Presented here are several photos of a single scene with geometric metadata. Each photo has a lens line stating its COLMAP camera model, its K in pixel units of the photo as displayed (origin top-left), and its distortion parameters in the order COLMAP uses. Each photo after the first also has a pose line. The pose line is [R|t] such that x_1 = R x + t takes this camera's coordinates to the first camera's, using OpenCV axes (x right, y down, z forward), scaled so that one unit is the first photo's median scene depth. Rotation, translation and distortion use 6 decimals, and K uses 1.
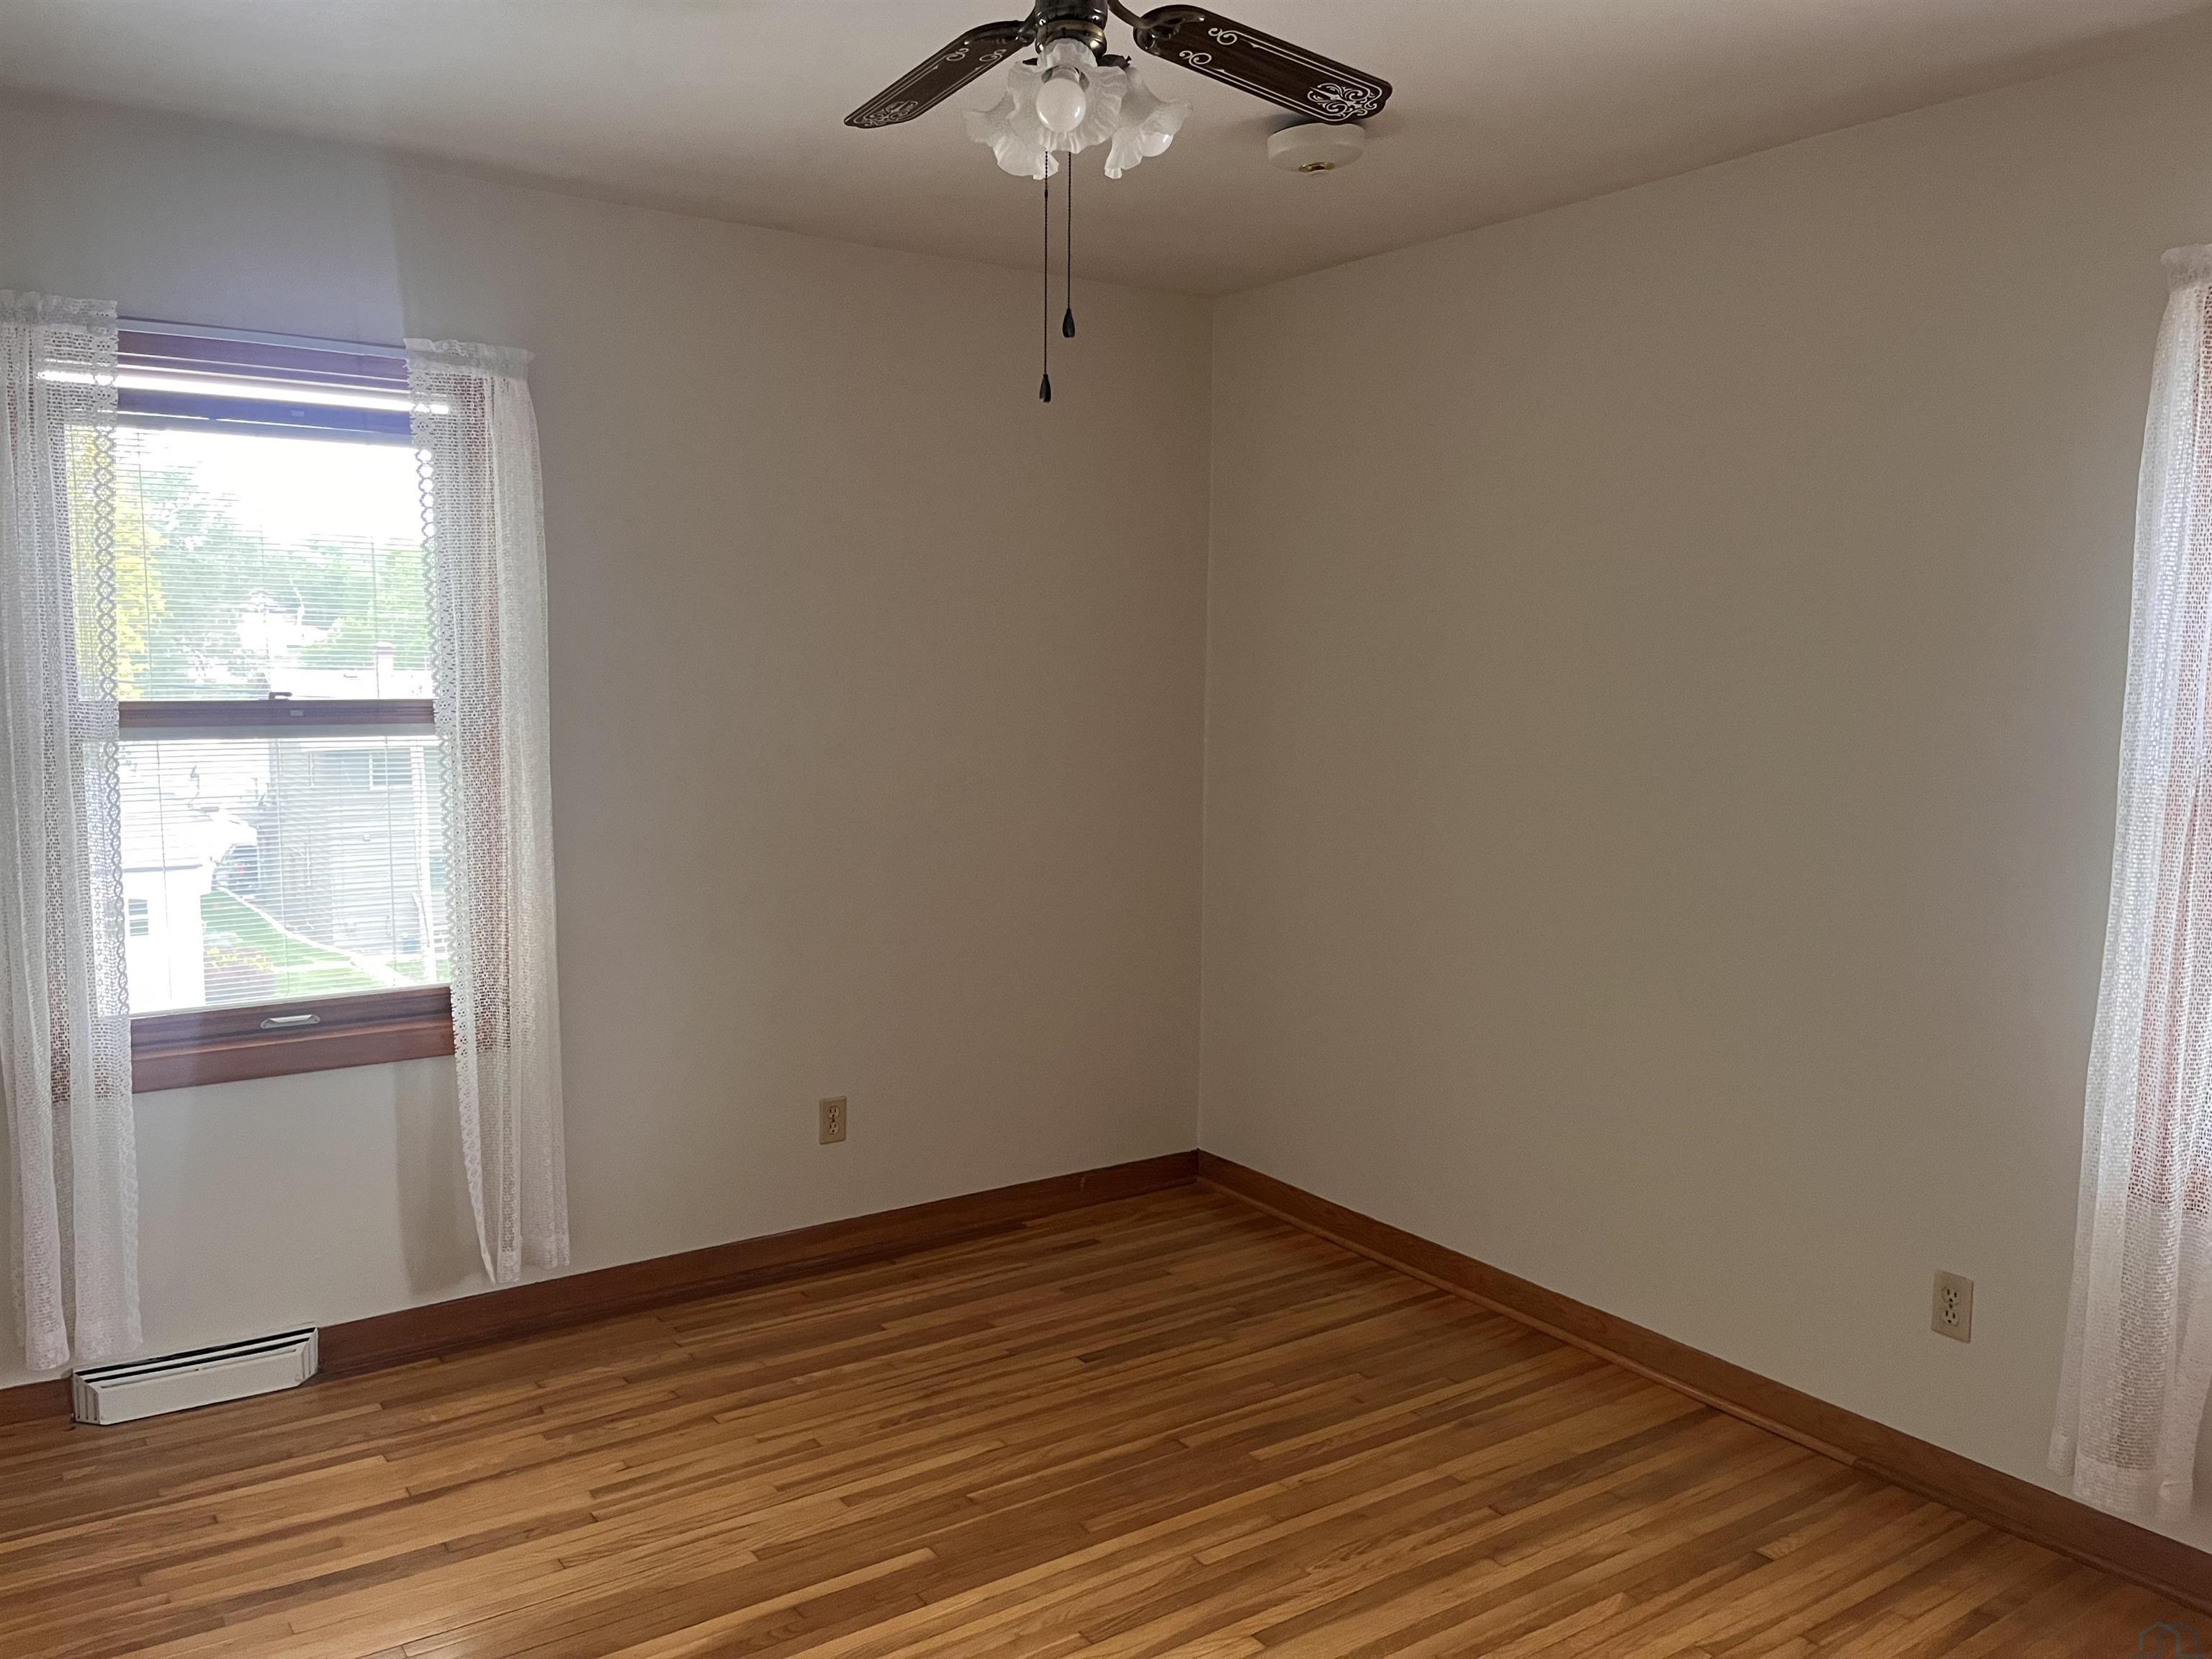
lens RADIAL K [[1707.1, 0, 1109.8], [0, 1707.1, 833.3], [0, 0, 1]] dist [0.053652, -0.059047]
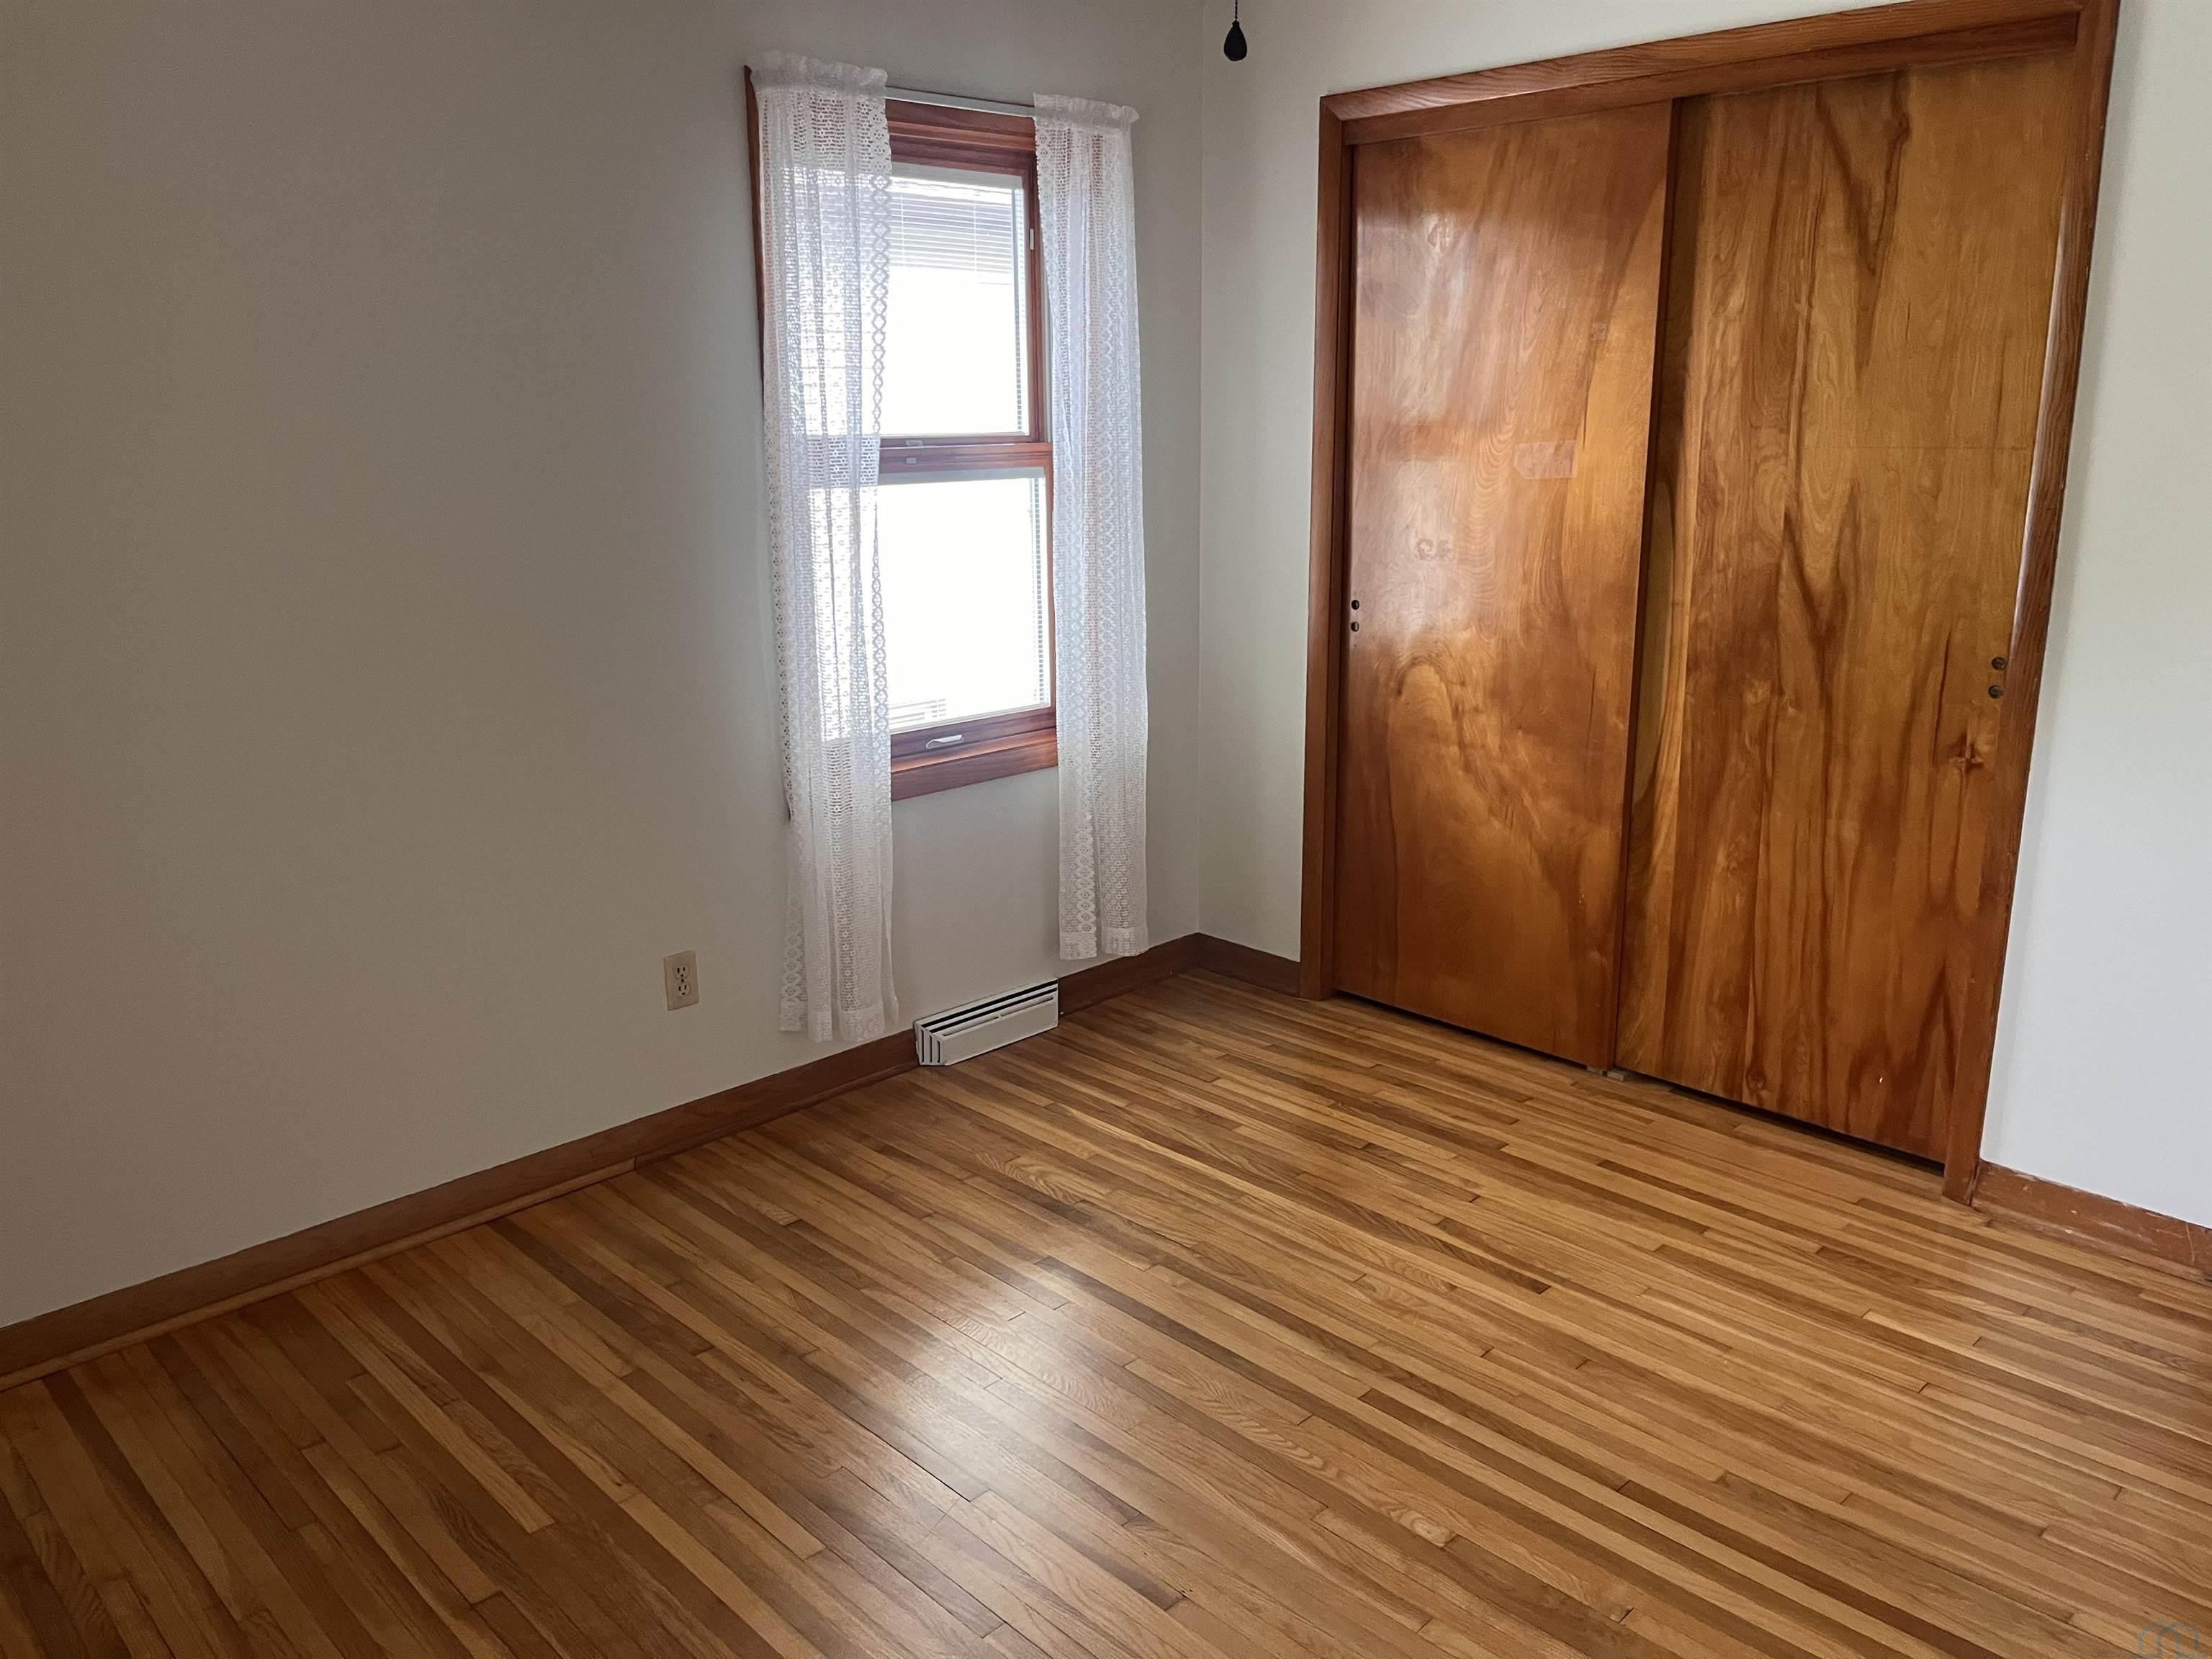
lens RADIAL K [[1707.1, 0, 1110.4], [0, 1707.1, 824.8], [0, 0, 1]] dist [0.053652, -0.059047]
pose [[-0.166497, -0.244740, 0.955186, -0.586242], [0.121830, 0.956179, 0.266230, -0.081877], [-0.978487, 0.160697, -0.129385, 0.837700]]
